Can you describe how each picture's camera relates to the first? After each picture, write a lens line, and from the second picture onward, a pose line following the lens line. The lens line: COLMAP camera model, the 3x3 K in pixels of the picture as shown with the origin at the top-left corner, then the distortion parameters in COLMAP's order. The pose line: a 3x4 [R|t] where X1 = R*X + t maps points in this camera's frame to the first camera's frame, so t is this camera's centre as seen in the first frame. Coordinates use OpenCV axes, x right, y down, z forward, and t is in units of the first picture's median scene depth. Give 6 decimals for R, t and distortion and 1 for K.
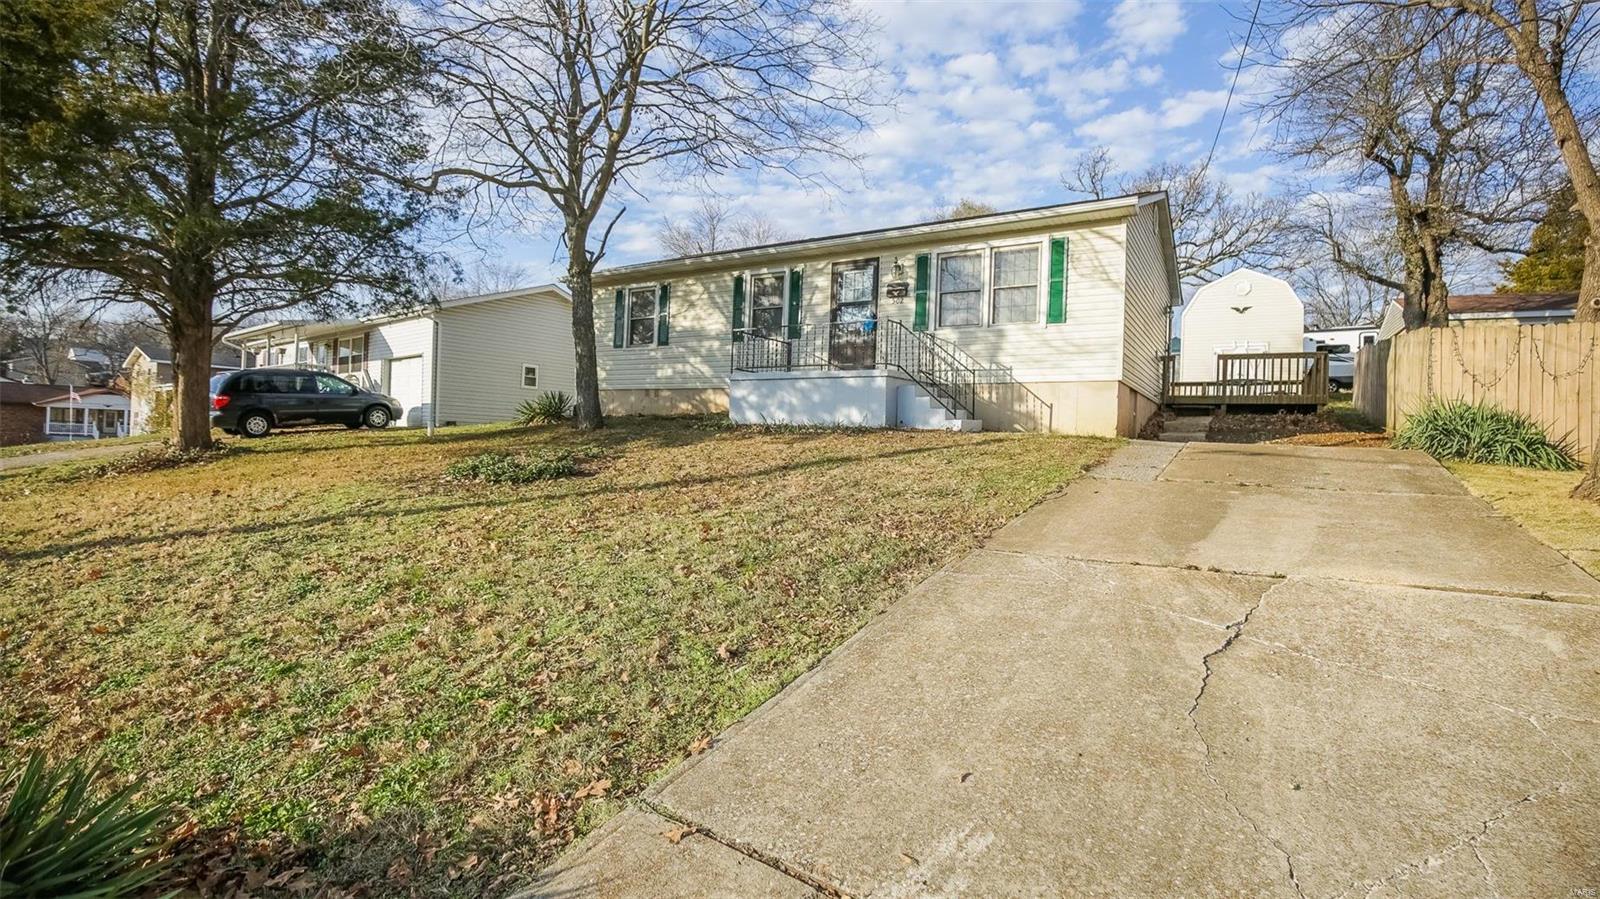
lens RADIAL K [[731.6, 0, 808.3], [0, 731.6, 442.1], [0, 0, 1]] dist [-0.024469, -0.000047]
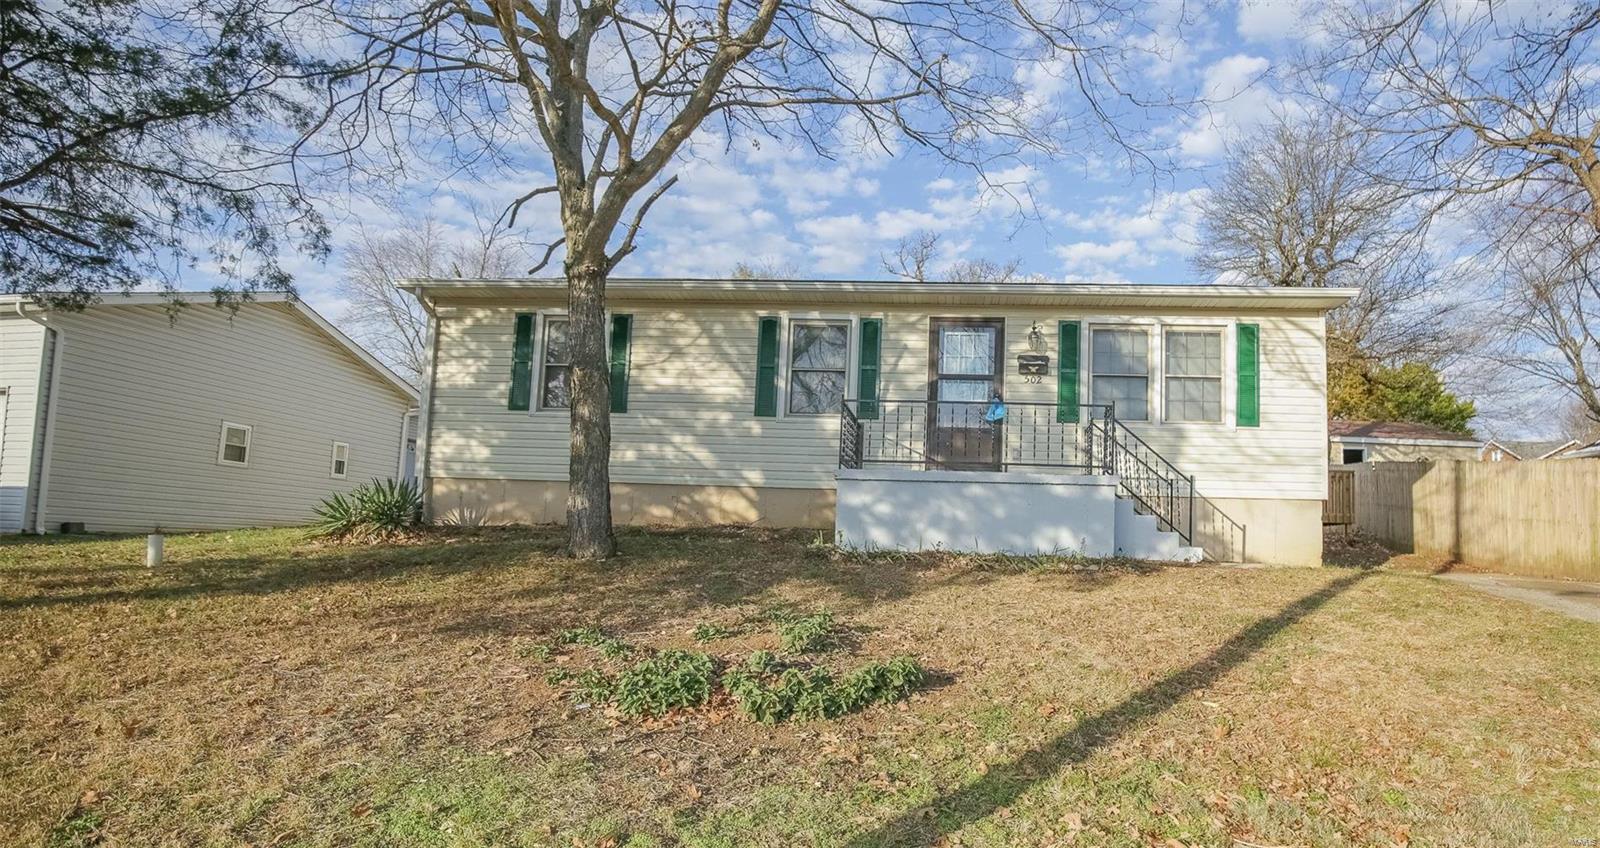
lens RADIAL K [[757.9, 0, 800.2], [0, 757.9, 470.9], [0, 0, 1]] dist [-0.023402, 0.000084]
pose [[0.879928, 0.041536, 0.473289, -0.422282], [-0.003897, 0.996769, -0.080230, -0.037124], [-0.475092, 0.068752, 0.877246, 0.429304]]
